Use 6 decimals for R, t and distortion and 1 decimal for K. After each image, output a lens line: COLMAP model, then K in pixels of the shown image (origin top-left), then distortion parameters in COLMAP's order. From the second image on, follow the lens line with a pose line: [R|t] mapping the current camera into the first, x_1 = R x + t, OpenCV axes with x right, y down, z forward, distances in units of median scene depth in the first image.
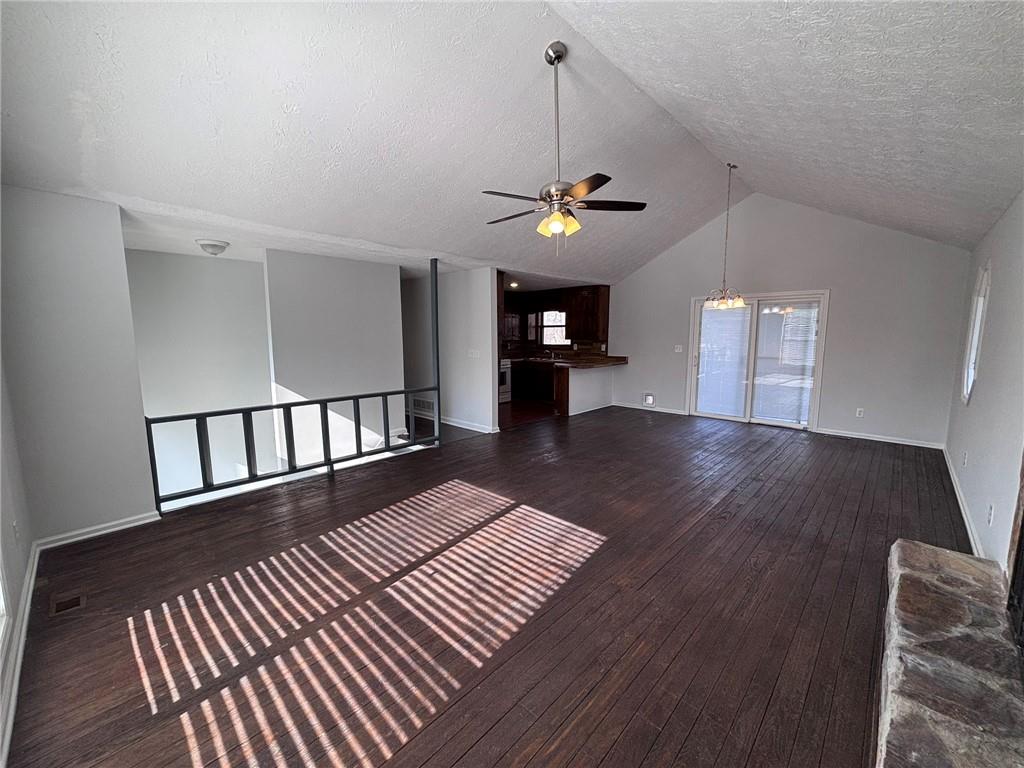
lens RADIAL K [[409.5, 0, 514.3], [0, 409.5, 386.9], [0, 0, 1]] dist [0.004564, -0.001383]
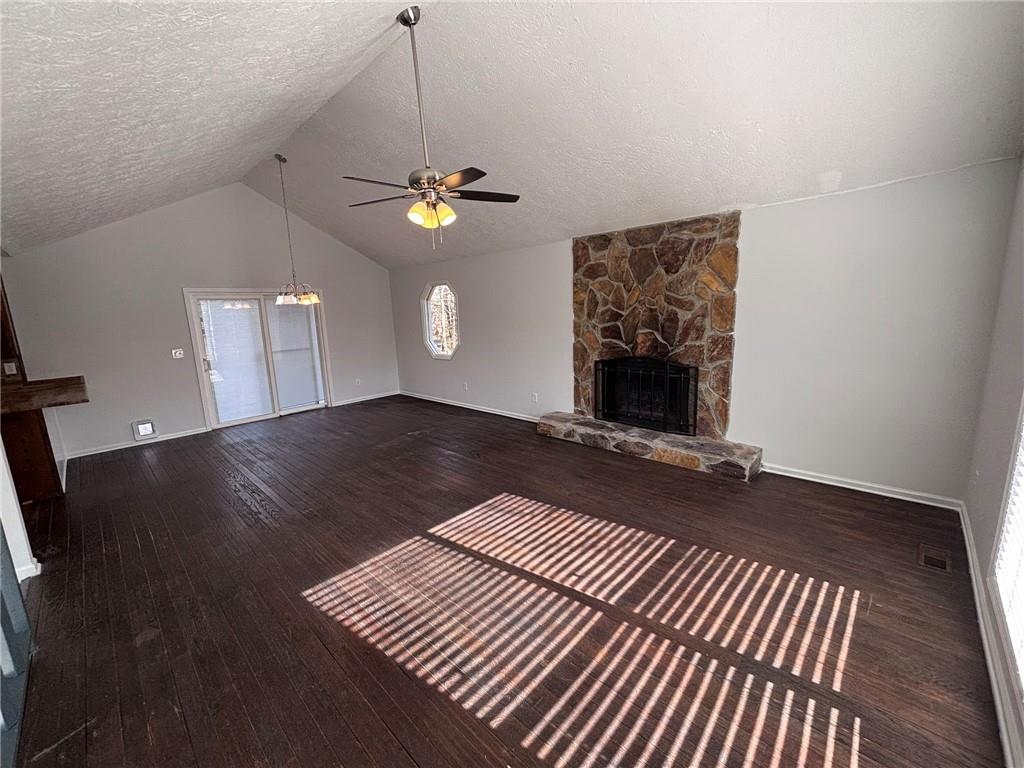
lens RADIAL K [[409.5, 0, 508.6], [0, 409.5, 383.0], [0, 0, 1]] dist [0.004564, -0.001383]
pose [[0.018484, -0.178095, 0.983840, -0.950457], [0.173385, 0.969670, 0.172273, -0.164297], [-0.984681, 0.167398, 0.048803, 0.910481]]
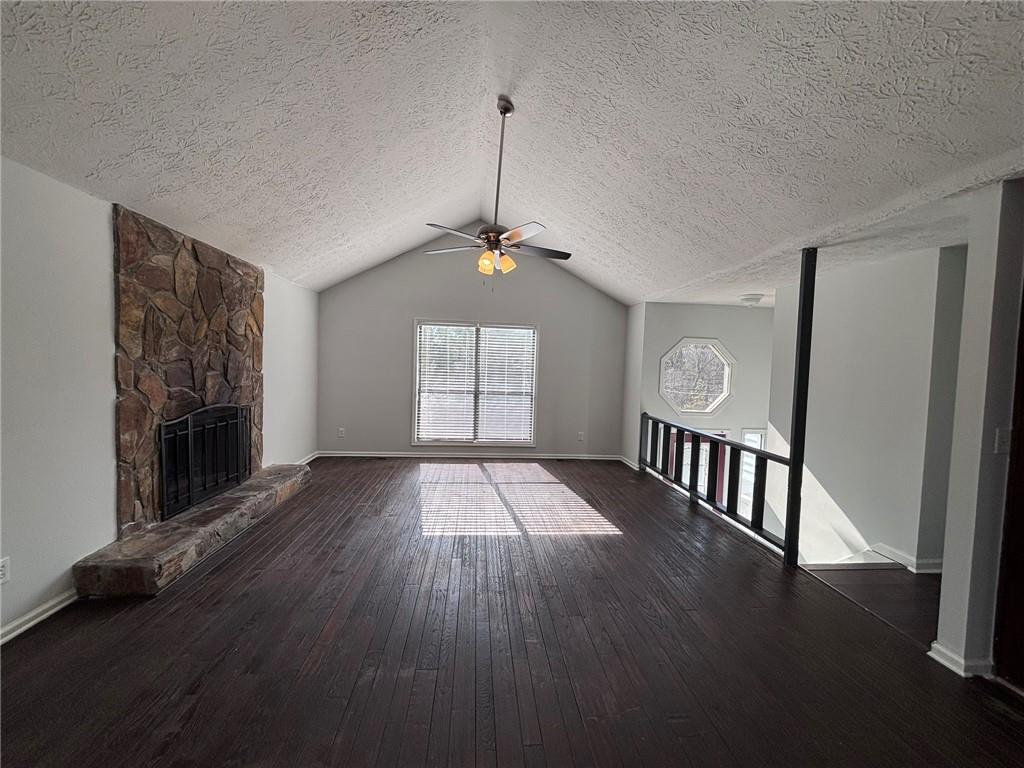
lens RADIAL K [[409.5, 0, 510.3], [0, 409.5, 379.8], [0, 0, 1]] dist [0.004564, -0.001383]
pose [[-0.670308, 0.001495, -0.742082, 0.970296], [-0.135459, 0.982950, 0.124337, -0.257125], [0.729615, 0.183865, -0.658677, 1.947788]]
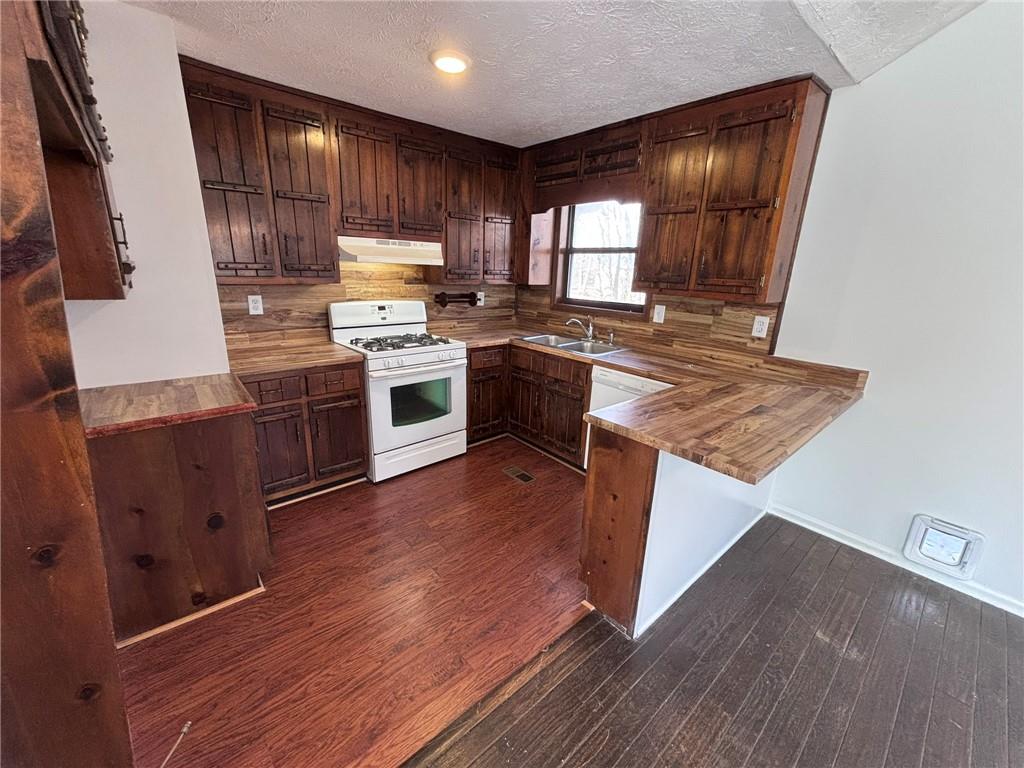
lens RADIAL K [[409.5, 0, 507.7], [0, 409.5, 383.2], [0, 0, 1]] dist [0.004564, -0.001383]
pose [[0.992751, 0.066467, -0.100140, 0.190891], [-0.050161, 0.986269, 0.157343, -0.274546], [0.109223, -0.151180, 0.982454, 1.990085]]
